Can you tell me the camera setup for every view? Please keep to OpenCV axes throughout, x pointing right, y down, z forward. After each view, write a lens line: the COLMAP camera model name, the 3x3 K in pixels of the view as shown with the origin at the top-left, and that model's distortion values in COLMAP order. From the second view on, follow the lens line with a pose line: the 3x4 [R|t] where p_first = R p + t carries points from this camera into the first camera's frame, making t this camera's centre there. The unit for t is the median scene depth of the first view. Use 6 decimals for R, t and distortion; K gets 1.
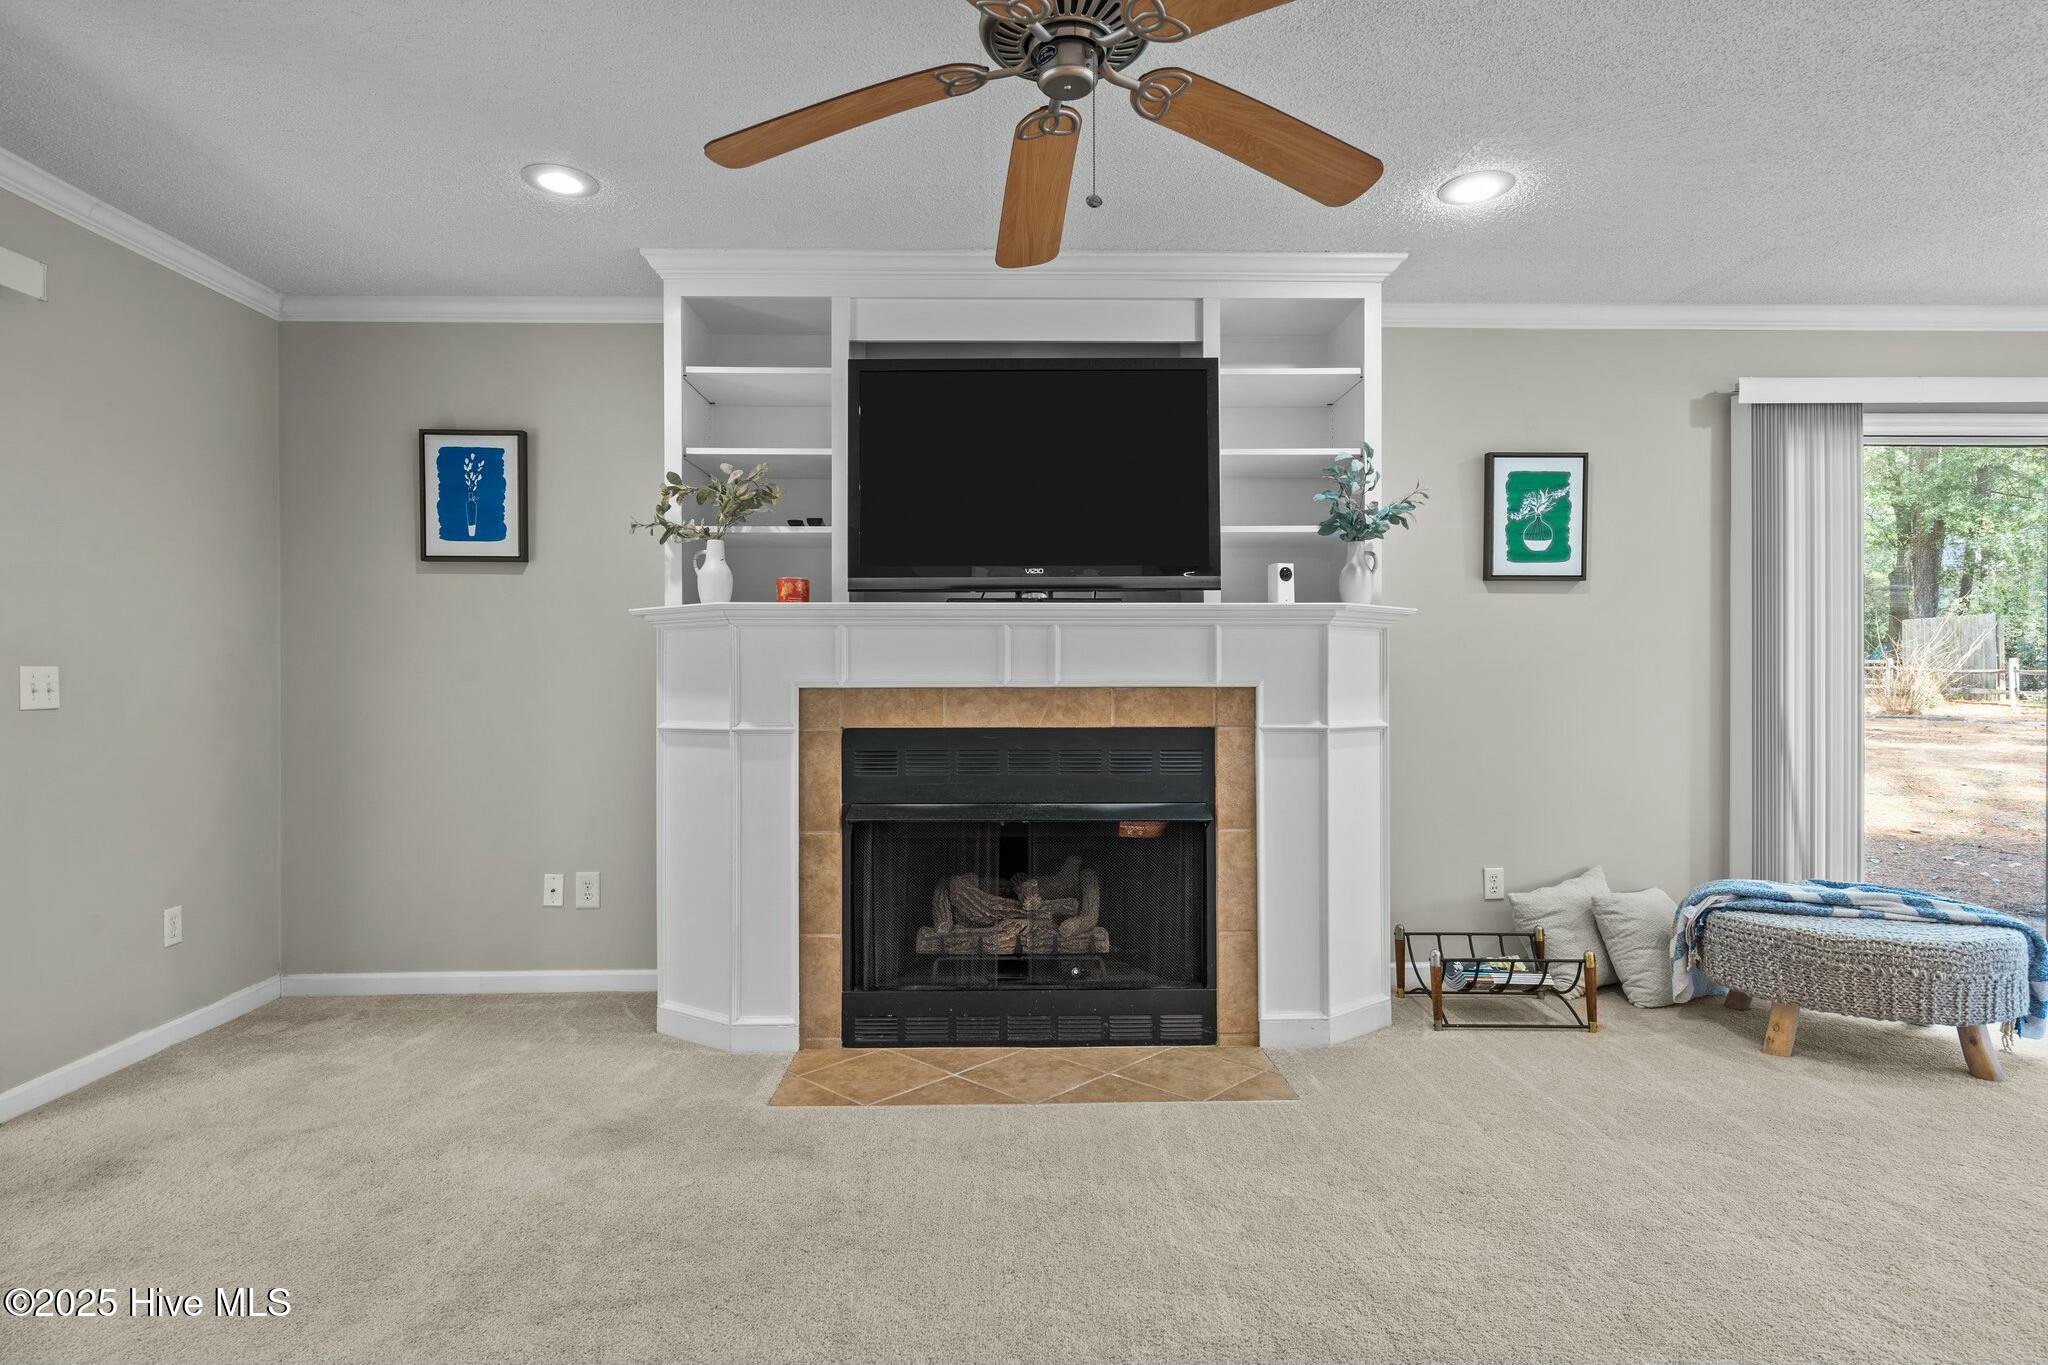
lens RADIAL K [[1061.6, 0, 1028.0], [0, 1061.6, 674.3], [0, 0, 1]] dist [0.003740, 0.000043]
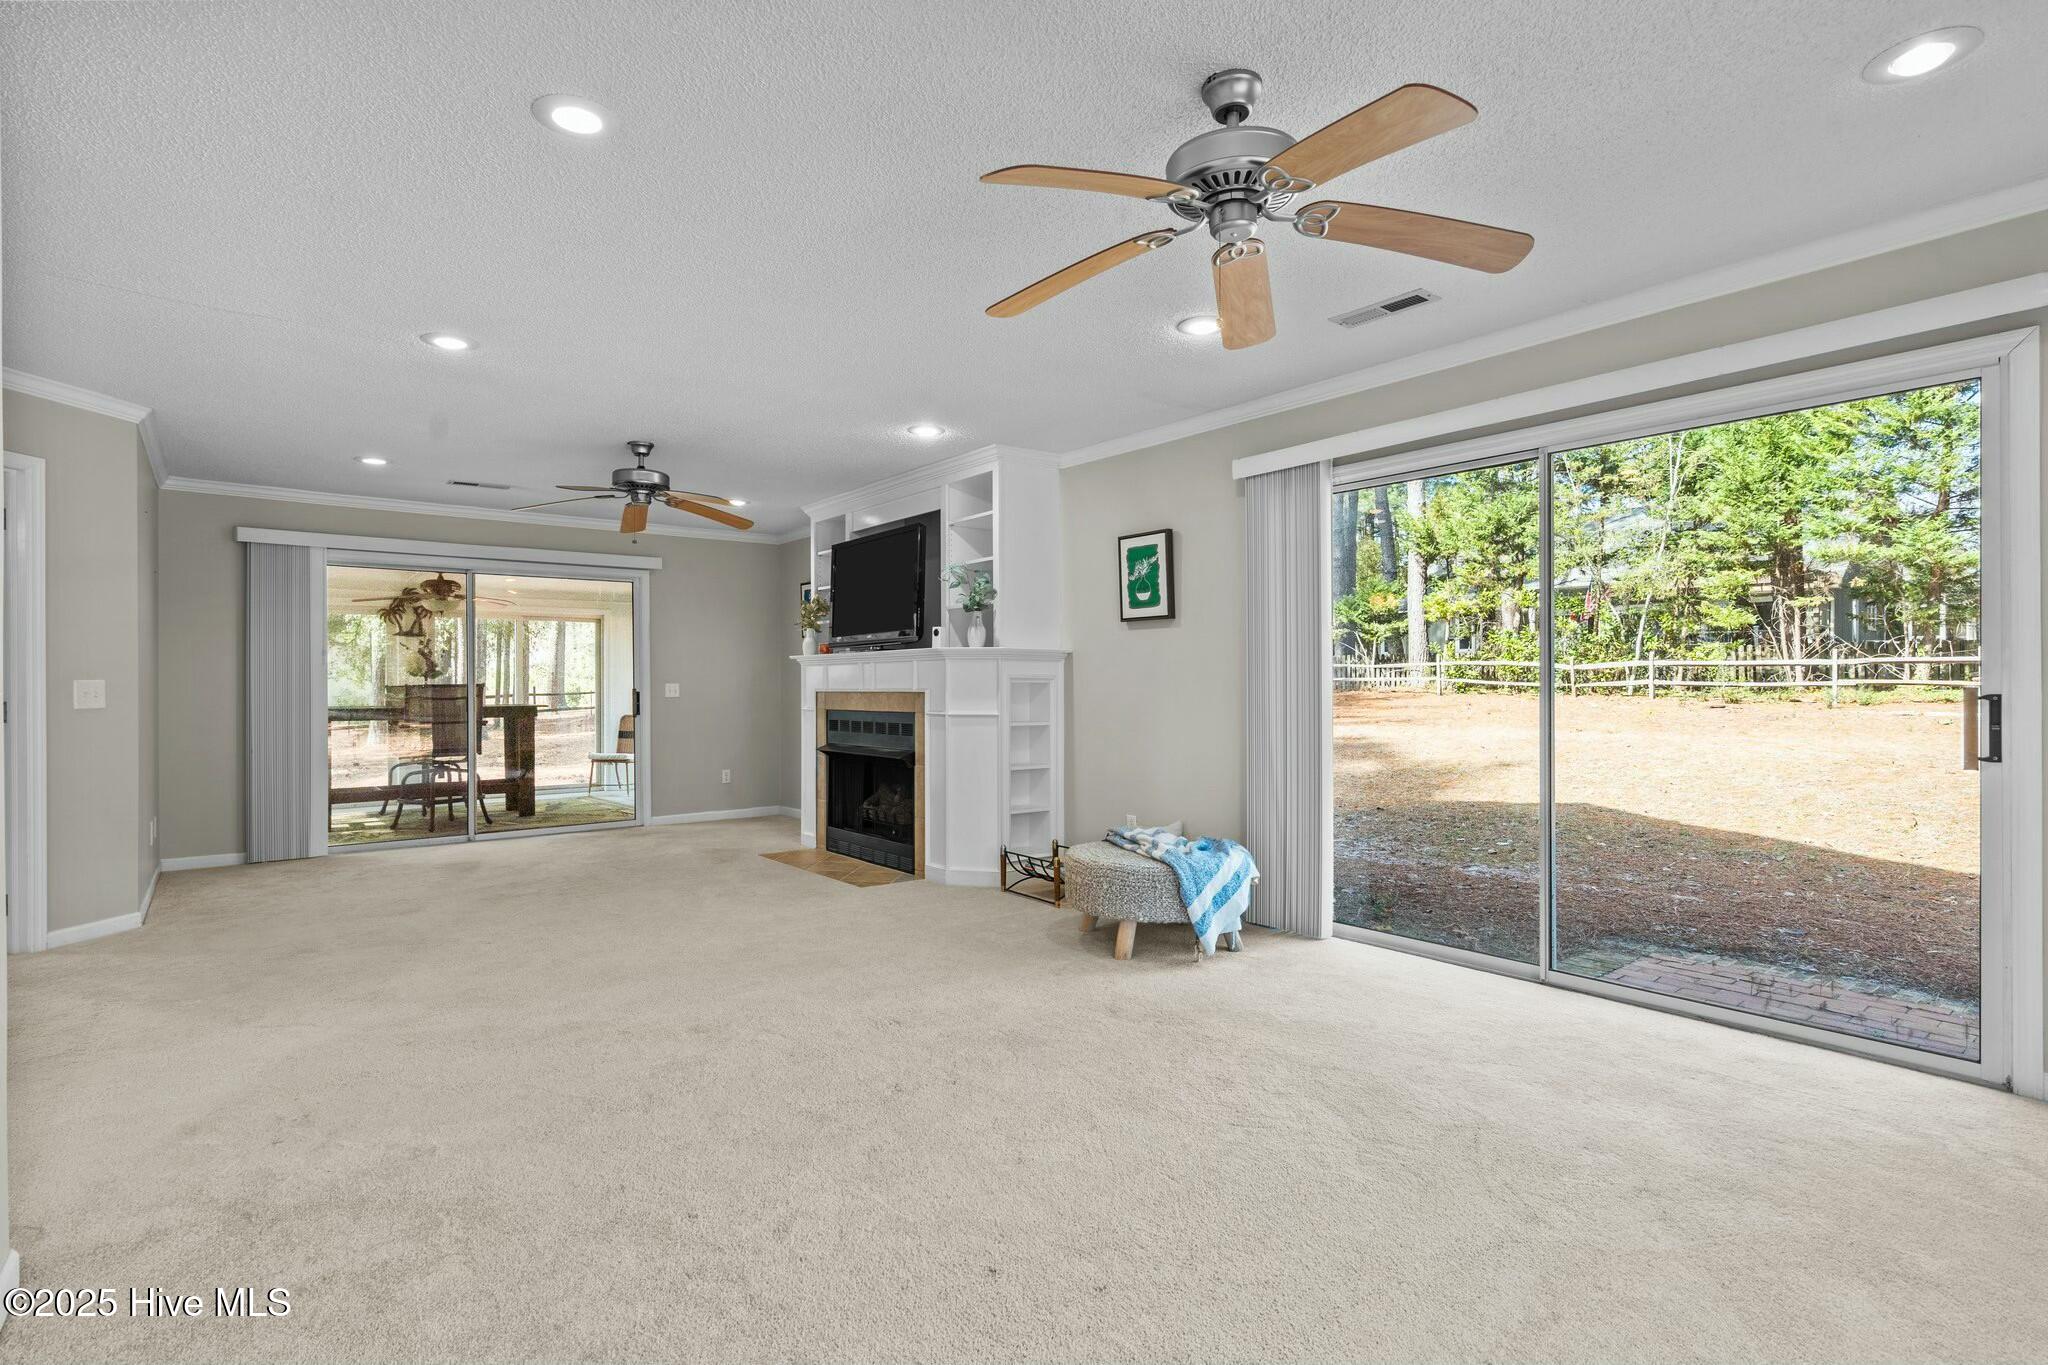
lens RADIAL K [[993.3, 0, 1024.7], [0, 993.3, 691.3], [0, 0, 1]] dist [0.002535, 0.000694]
pose [[0.610777, -0.002848, -0.791797, 1.694086], [-0.006844, 0.999937, -0.008875, 0.026230], [0.791773, 0.010840, 0.610719, 0.042730]]
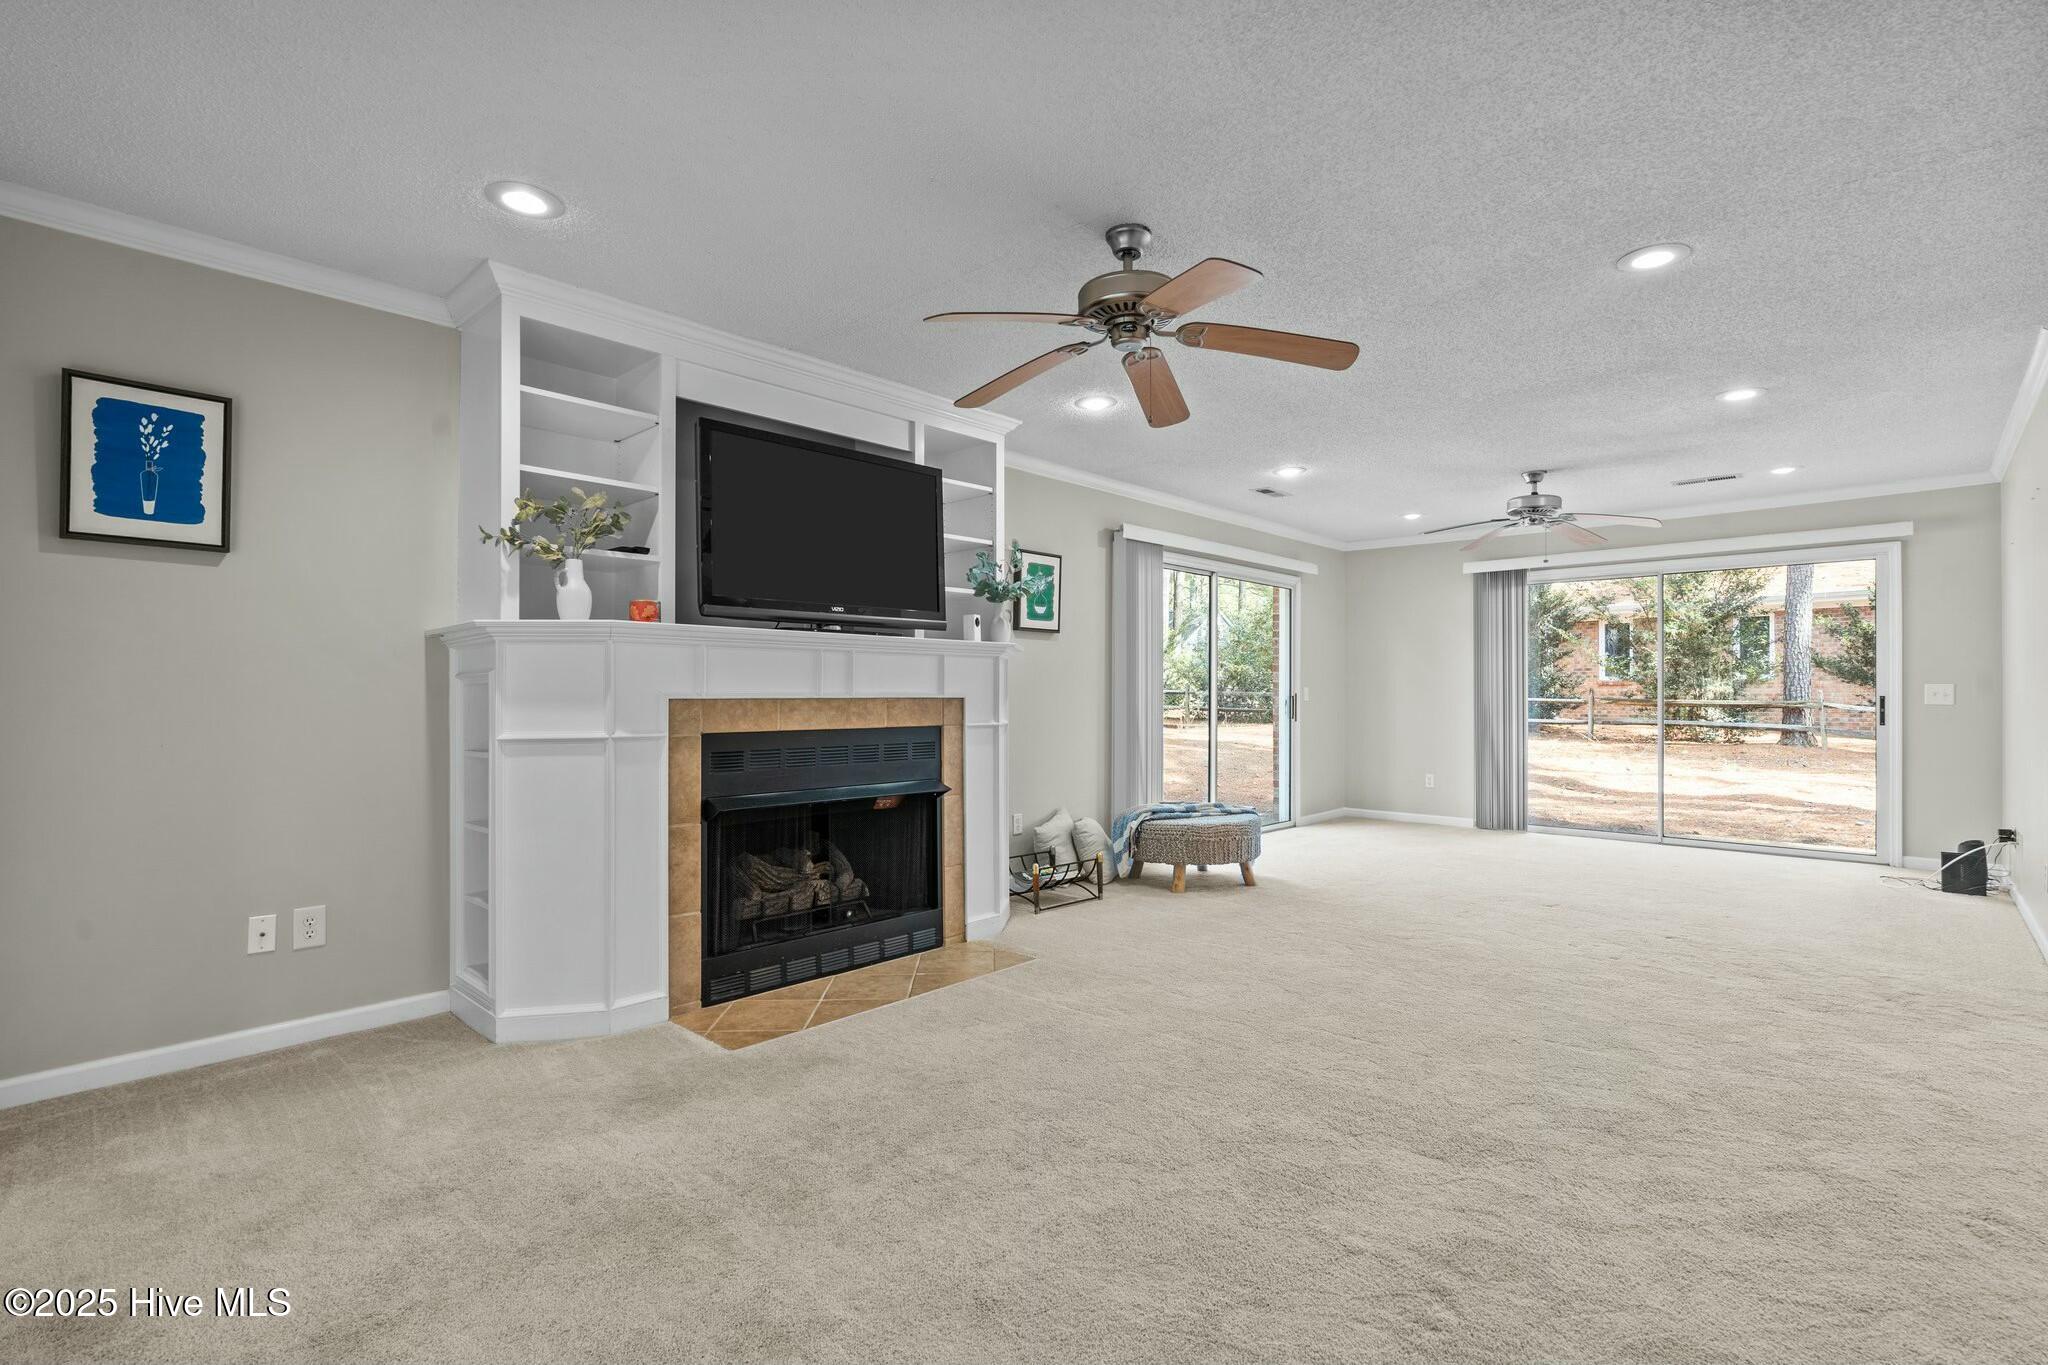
lens RADIAL K [[941.0, 0, 1012.3], [0, 941.0, 681.4], [0, 0, 1]] dist [-0.000316, -0.000264]
pose [[0.708506, 0.011327, 0.705614, -0.638769], [-0.004099, 0.999920, -0.011937, 0.004498], [-0.705693, 0.005565, 0.708496, 0.027433]]
